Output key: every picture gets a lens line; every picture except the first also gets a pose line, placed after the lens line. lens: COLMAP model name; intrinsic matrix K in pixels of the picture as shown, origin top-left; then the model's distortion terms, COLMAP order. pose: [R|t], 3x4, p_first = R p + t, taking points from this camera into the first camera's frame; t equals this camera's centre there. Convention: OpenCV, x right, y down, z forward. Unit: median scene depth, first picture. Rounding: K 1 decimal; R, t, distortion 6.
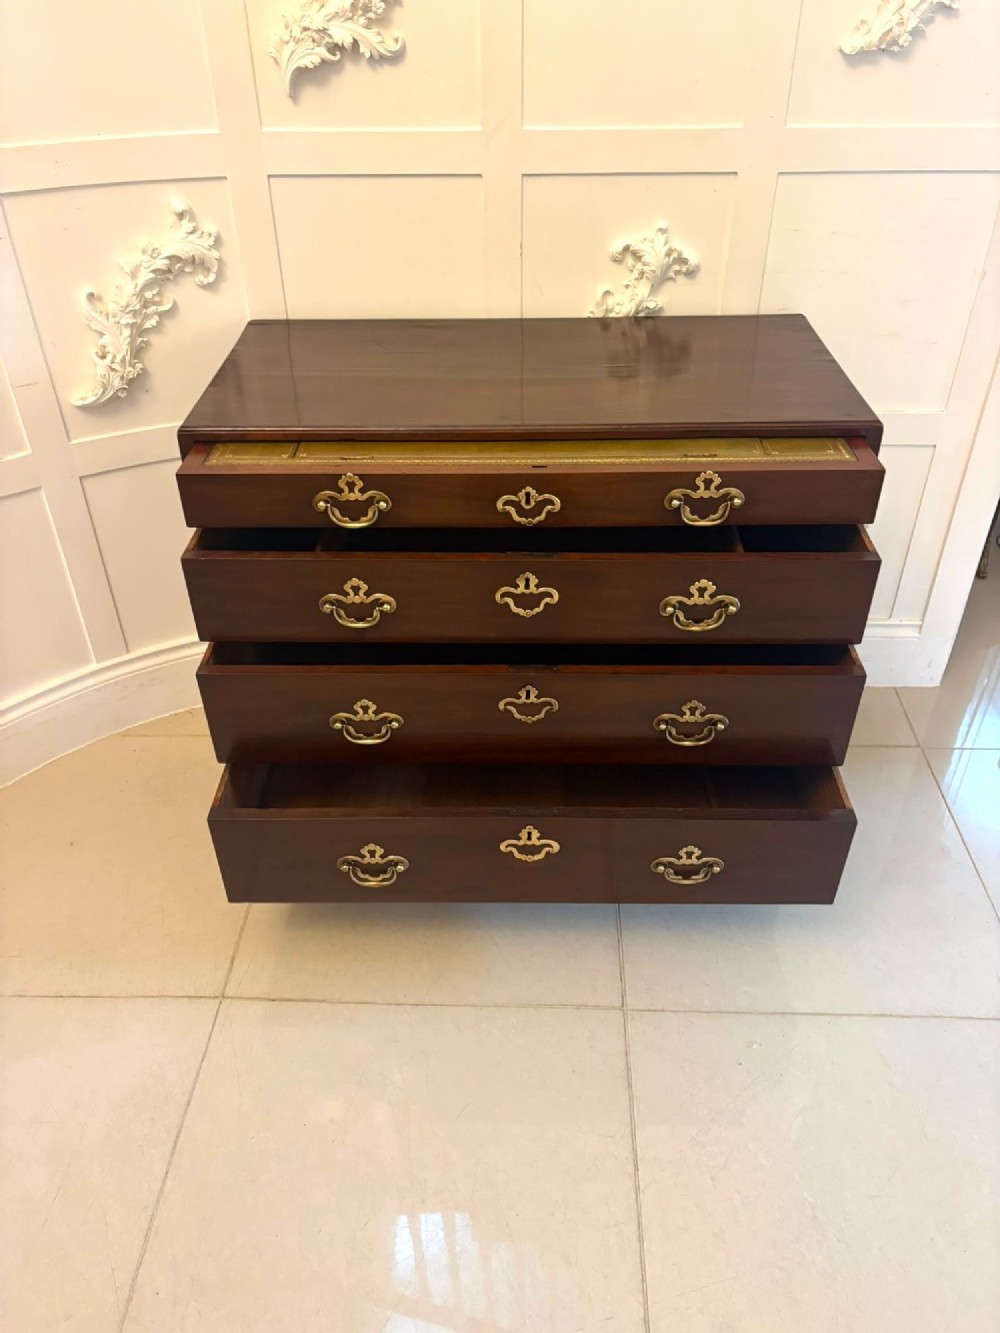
lens RADIAL K [[1010.2, 0, 487.3], [0, 1010.2, 677.6], [0, 0, 1]] dist [0.030234, -0.036855]
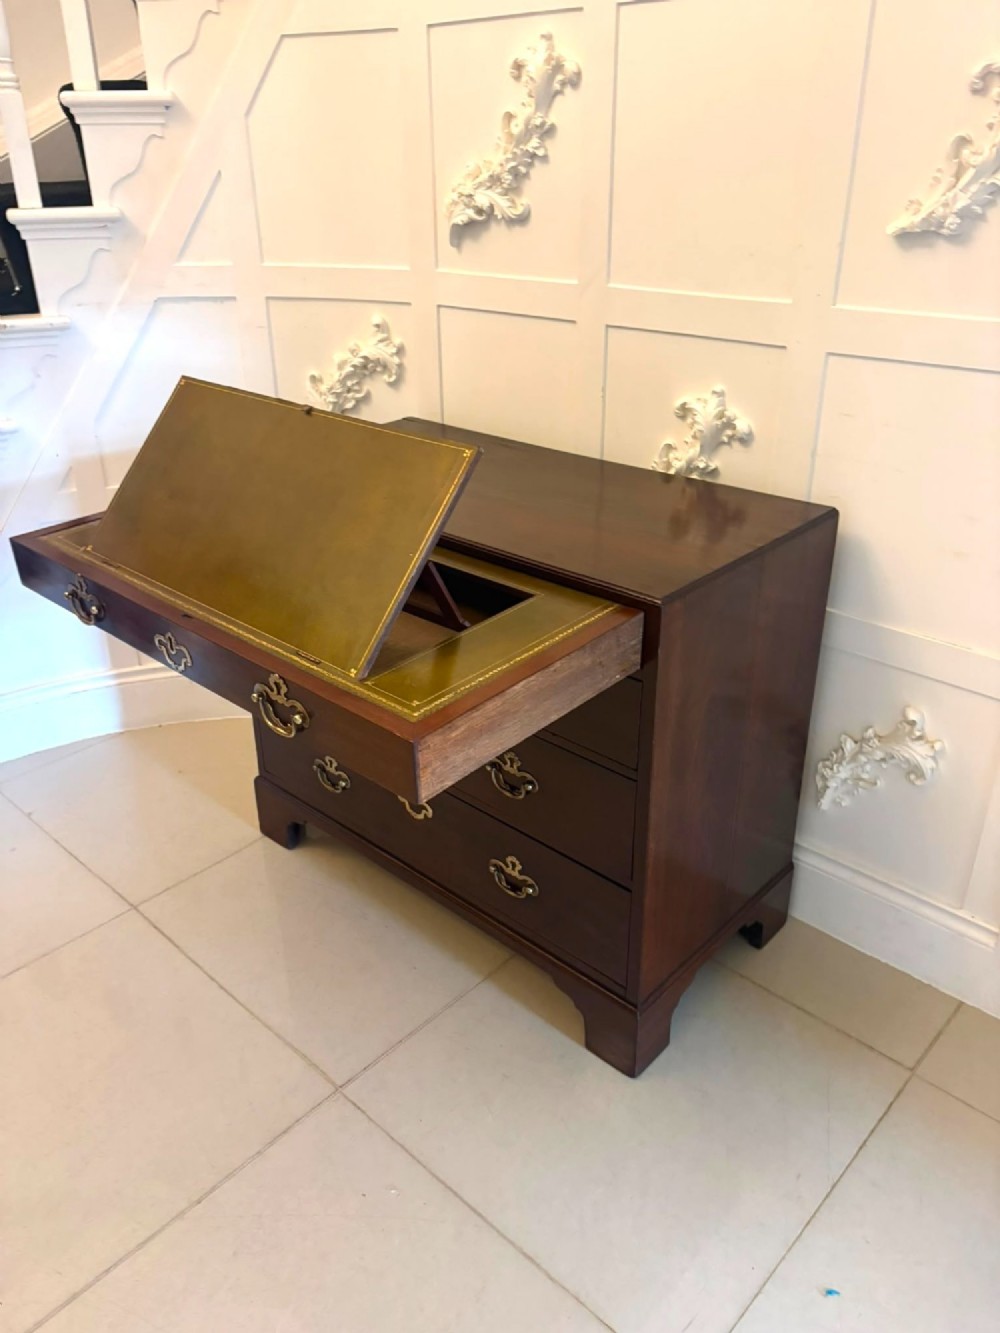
lens RADIAL K [[1010.2, 0, 488.2], [0, 1010.2, 667.6], [0, 0, 1]] dist [0.030234, -0.036855]
pose [[0.753969, 0.301613, -0.583575, 0.666864], [-0.390469, 0.920162, -0.028905, -0.081083], [0.528265, 0.249662, 0.811545, 0.150817]]
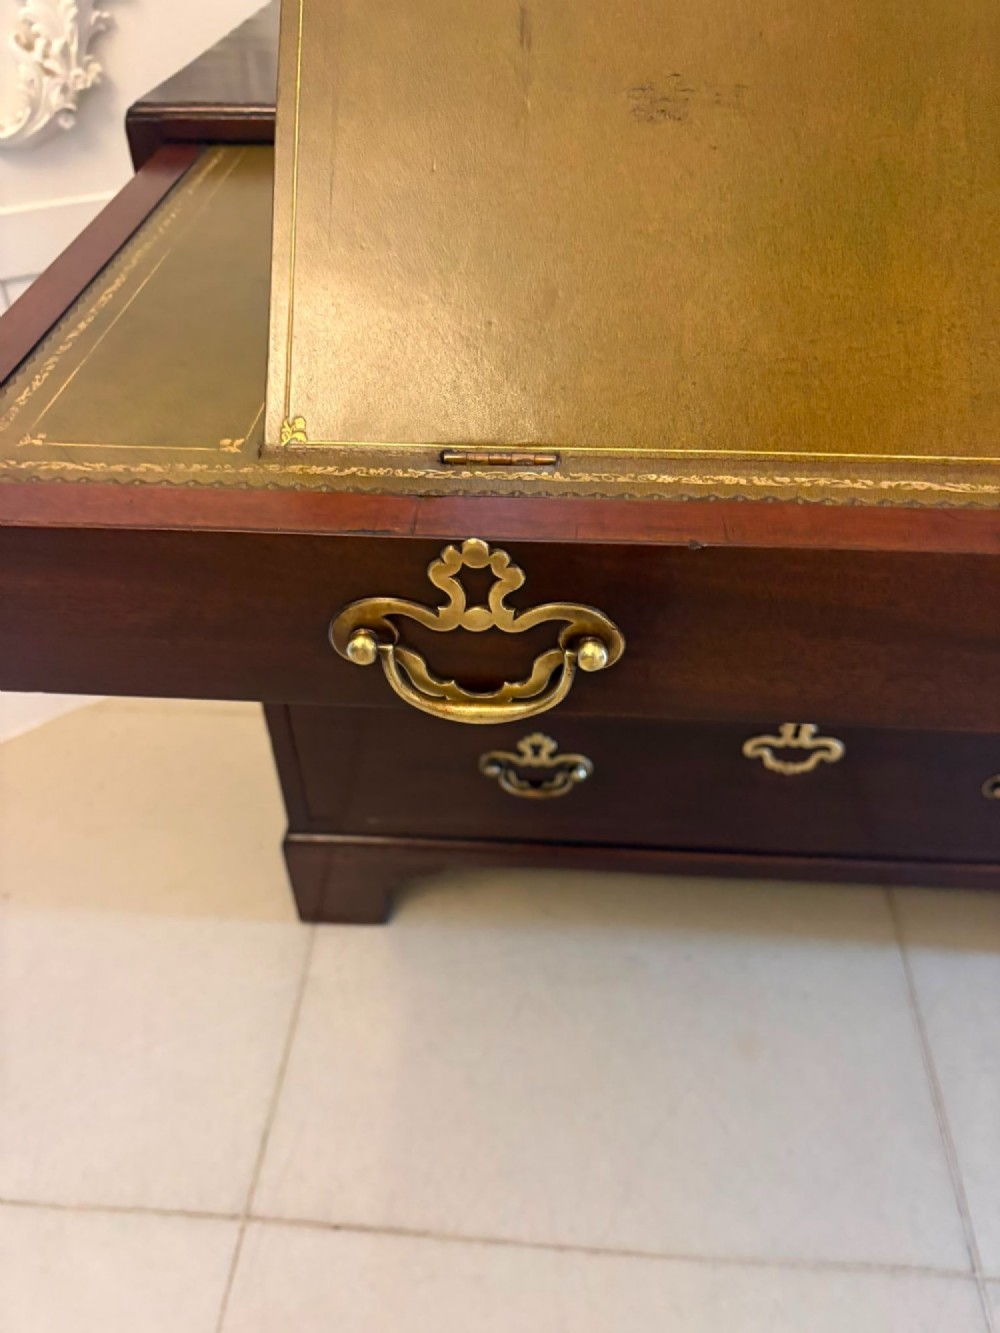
lens RADIAL K [[1010.2, 0, 506.3], [0, 1010.2, 680.8], [0, 0, 1]] dist [0.030234, -0.036855]
pose [[0.999314, 0.024032, -0.028192, -0.104025], [-0.021272, 0.995304, 0.094428, -0.036020], [0.030329, -0.093764, 0.995132, 0.454425]]
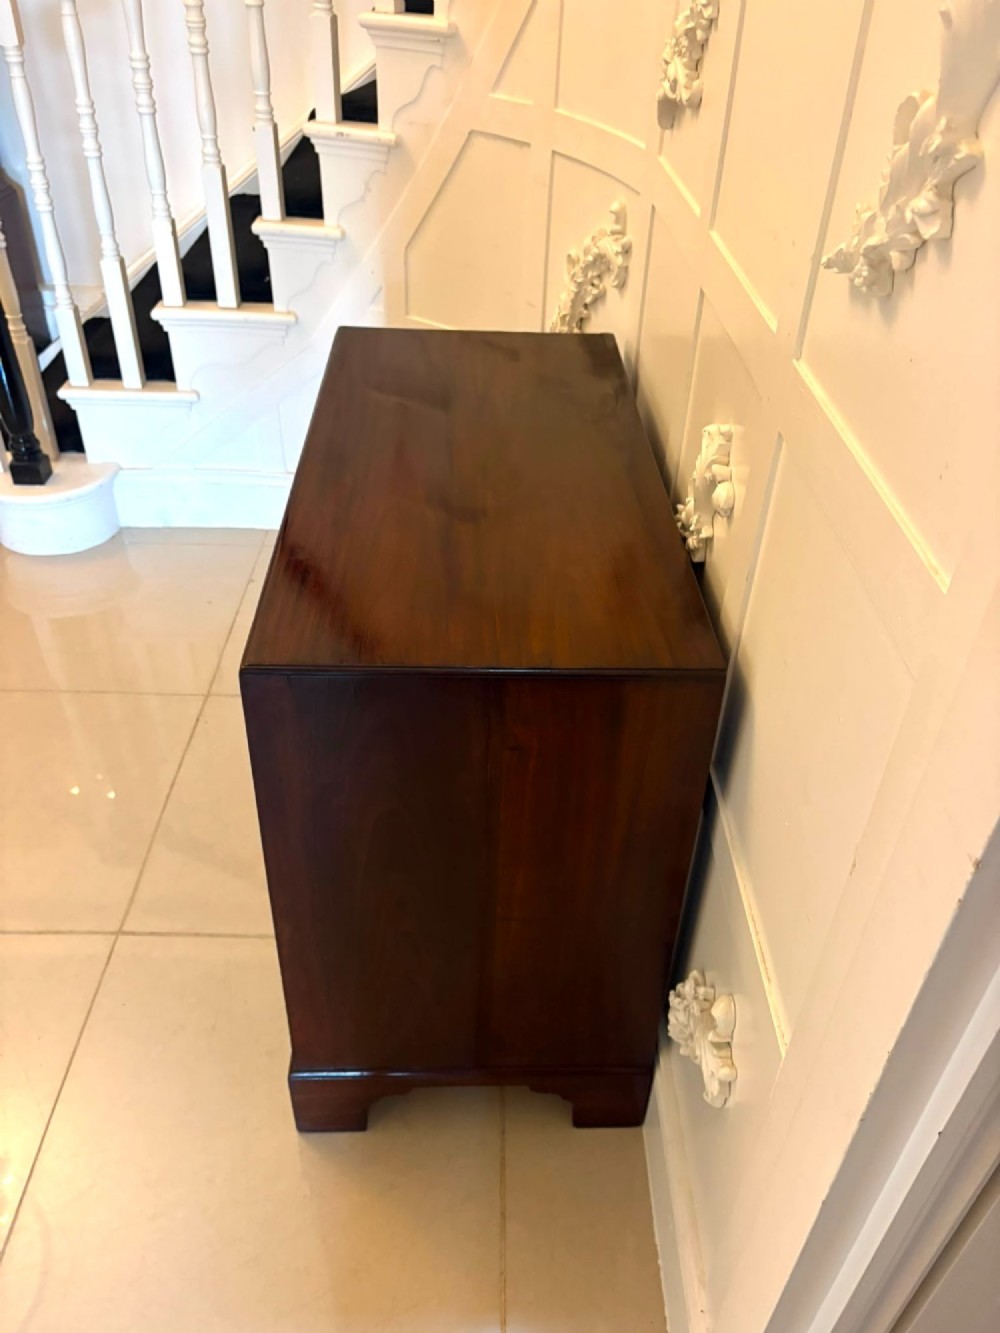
lens RADIAL K [[1010.2, 0, 499.6], [0, 1010.2, 662.0], [0, 0, 1]] dist [0.030234, -0.036855]
pose [[0.045546, 0.612128, -0.789446, 0.776777], [-0.626454, 0.633068, 0.454732, -0.558872], [0.778127, 0.473840, 0.412304, 0.695658]]
